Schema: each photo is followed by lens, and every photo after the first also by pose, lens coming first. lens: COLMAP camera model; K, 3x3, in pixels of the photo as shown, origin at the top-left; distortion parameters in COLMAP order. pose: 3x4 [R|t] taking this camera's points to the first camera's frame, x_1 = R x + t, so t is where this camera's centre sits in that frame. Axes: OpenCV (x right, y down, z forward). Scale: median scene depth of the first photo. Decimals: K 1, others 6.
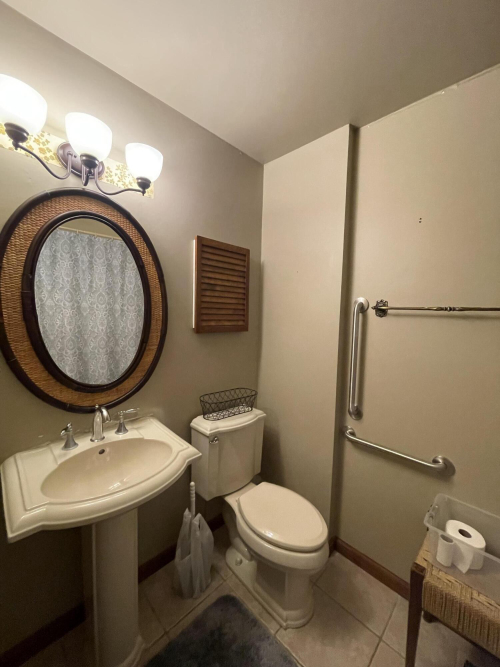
lens RADIAL K [[267.1, 0, 250.9], [0, 267.1, 333.0], [0, 0, 1]] dist [-0.007765, 0.002149]
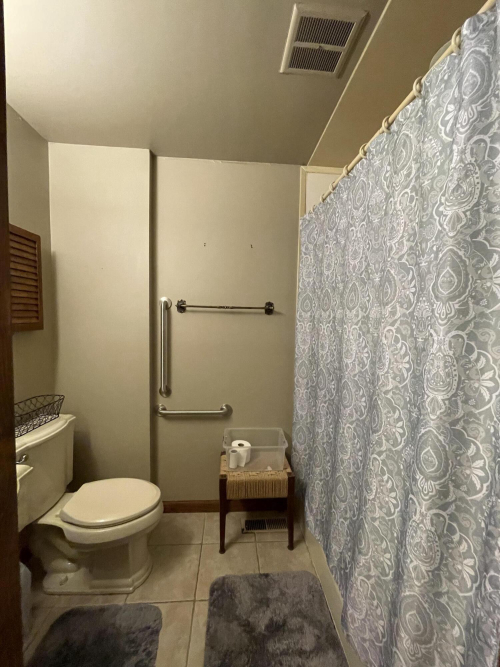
lens RADIAL K [[267.1, 0, 251.9], [0, 267.1, 333.3], [0, 0, 1]] dist [-0.007765, 0.002149]
pose [[0.655145, -0.060653, 0.753064, -0.267287], [0.049893, 0.998070, 0.036980, 0.008574], [-0.753854, 0.013345, 0.656907, -0.107531]]
